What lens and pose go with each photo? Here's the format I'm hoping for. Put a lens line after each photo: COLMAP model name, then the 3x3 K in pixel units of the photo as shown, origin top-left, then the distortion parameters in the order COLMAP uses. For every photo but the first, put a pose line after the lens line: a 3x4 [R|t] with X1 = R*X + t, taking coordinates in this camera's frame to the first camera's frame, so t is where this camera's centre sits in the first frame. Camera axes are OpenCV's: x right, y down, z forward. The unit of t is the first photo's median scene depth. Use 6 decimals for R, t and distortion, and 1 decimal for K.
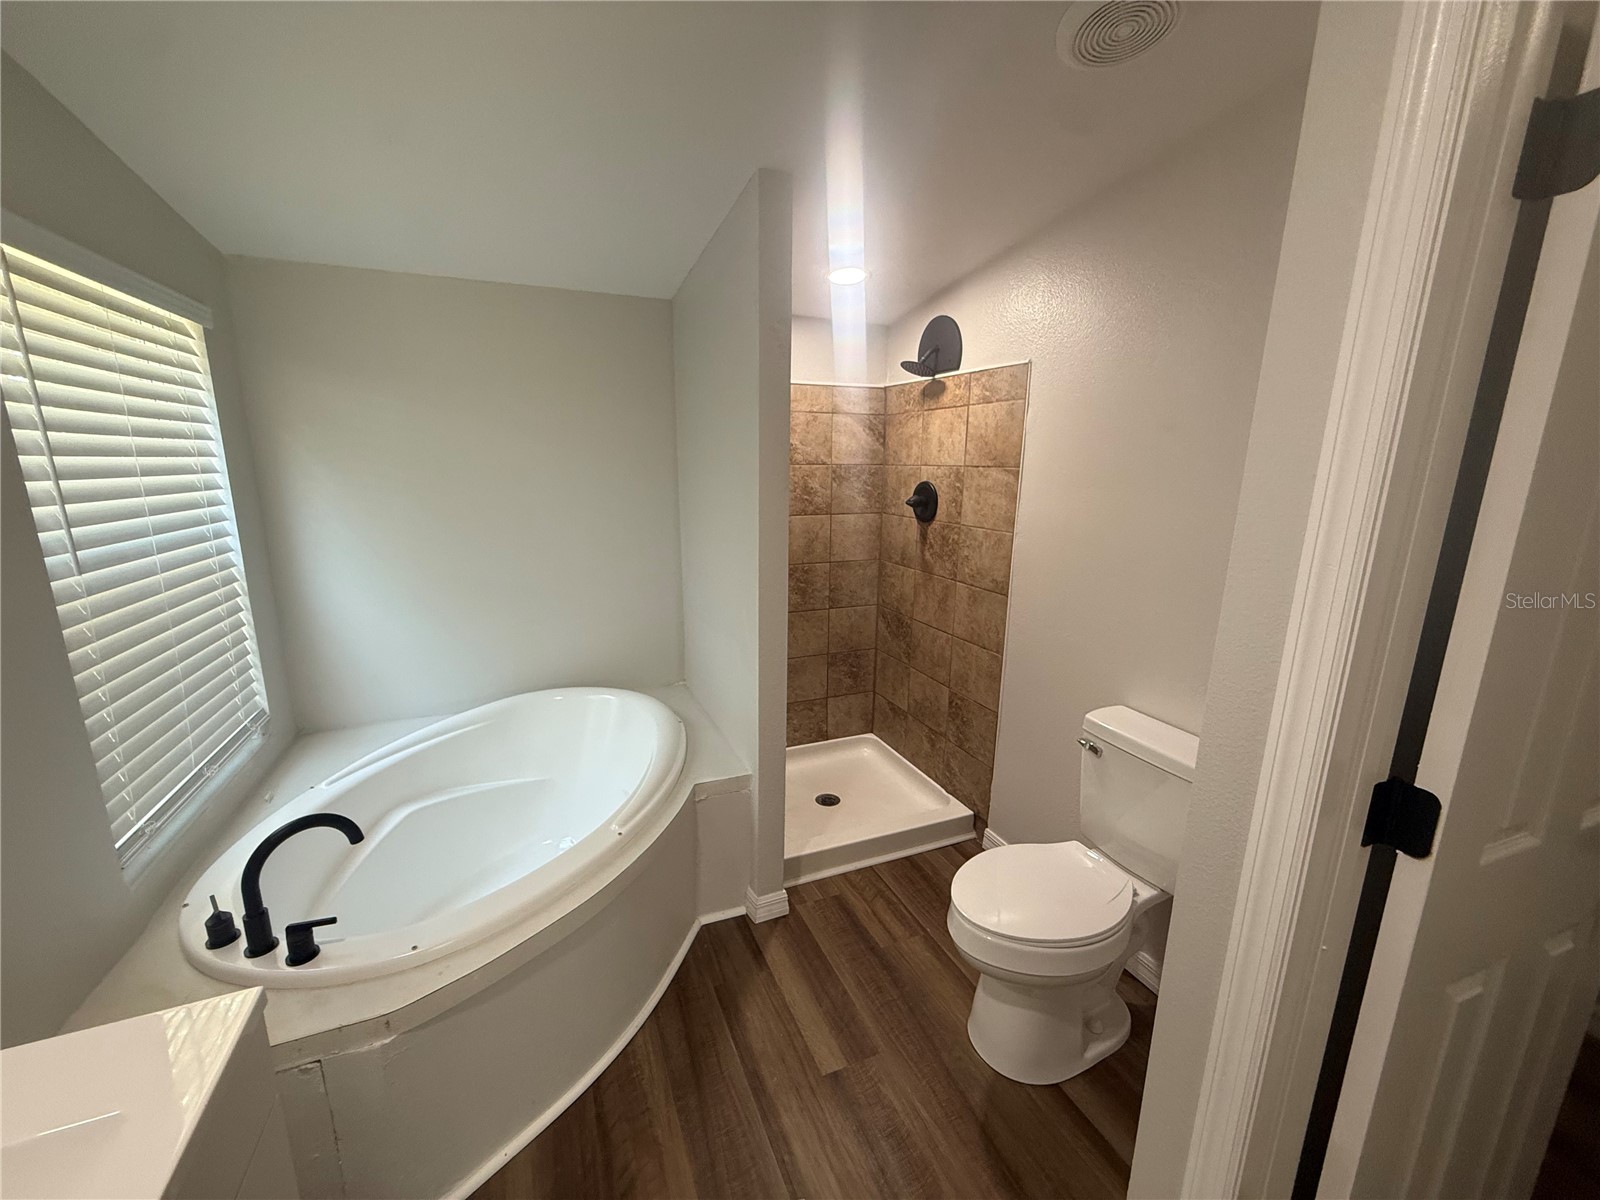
lens RADIAL K [[643.5, 0, 796.4], [0, 643.5, 601.8], [0, 0, 1]] dist [0.005270, -0.000565]
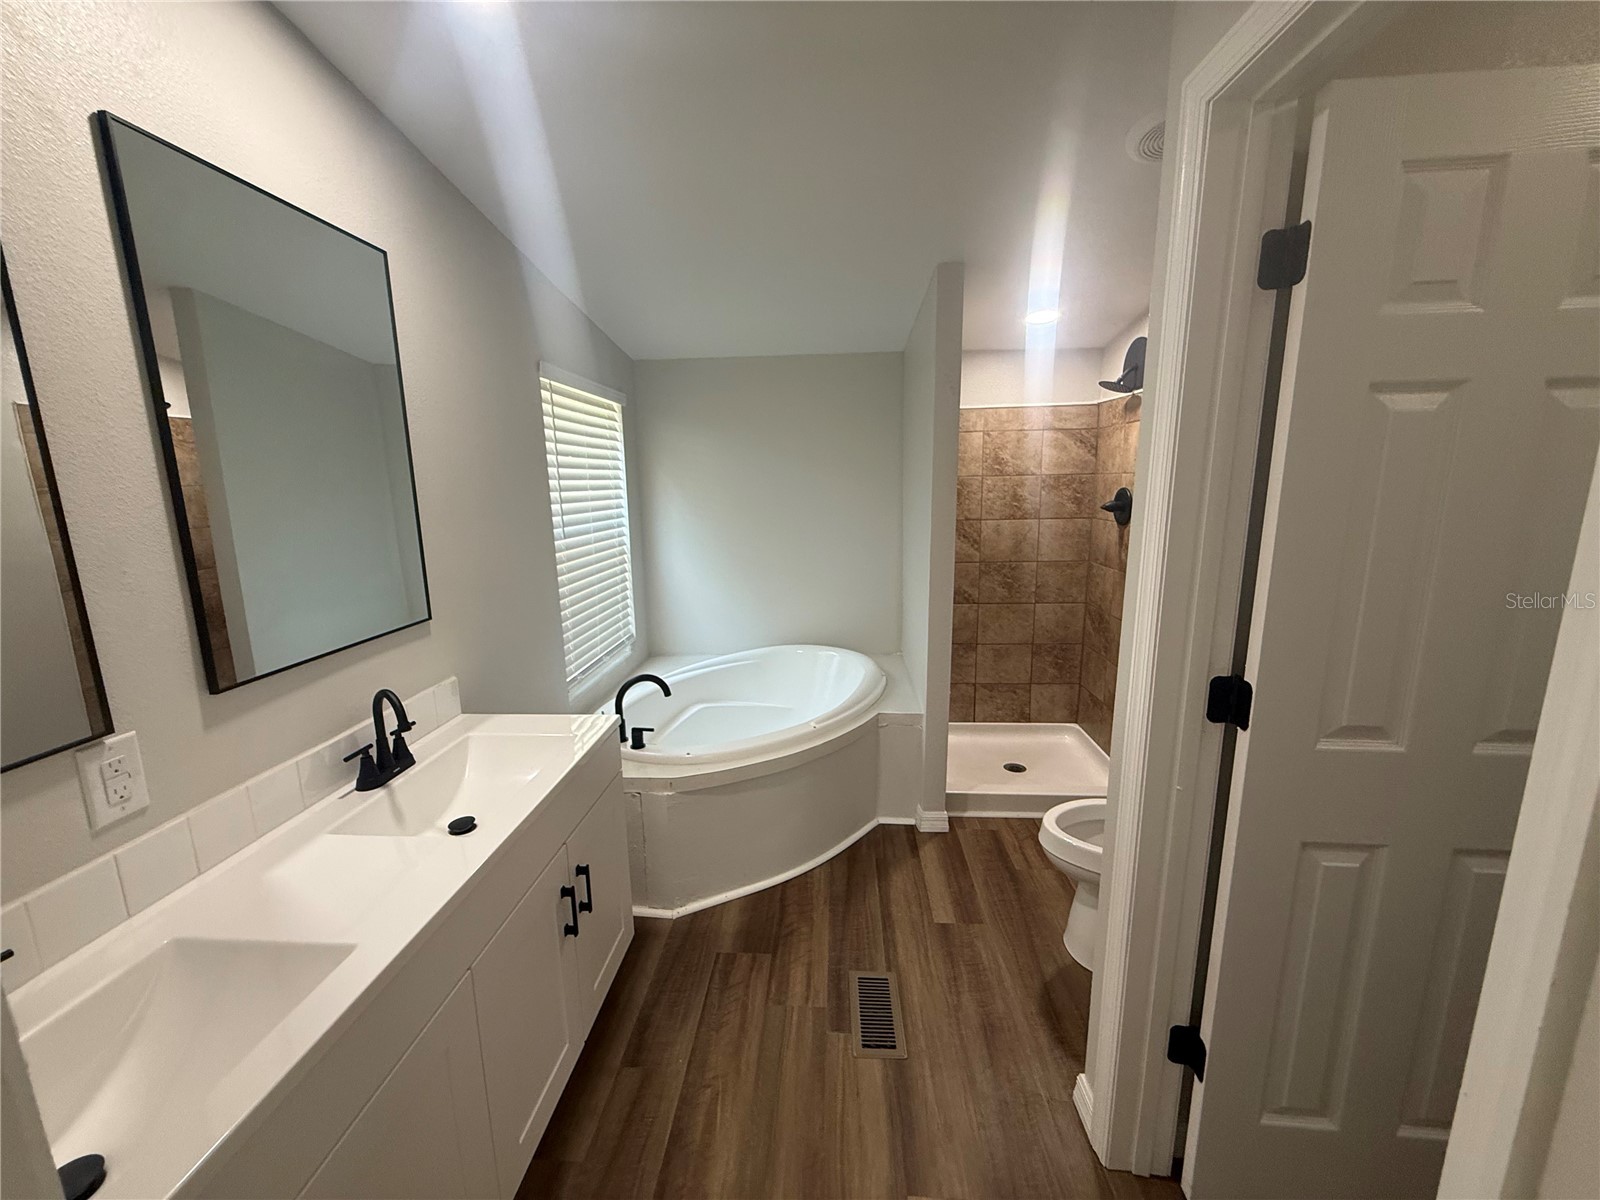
lens RADIAL K [[643.5, 0, 796.4], [0, 643.5, 601.8], [0, 0, 1]] dist [0.005270, -0.000565]
pose [[0.895329, 0.058936, -0.441488, 0.250480], [-0.070897, 0.997427, -0.010625, 0.071846], [0.439726, 0.040813, 0.897204, -0.272930]]
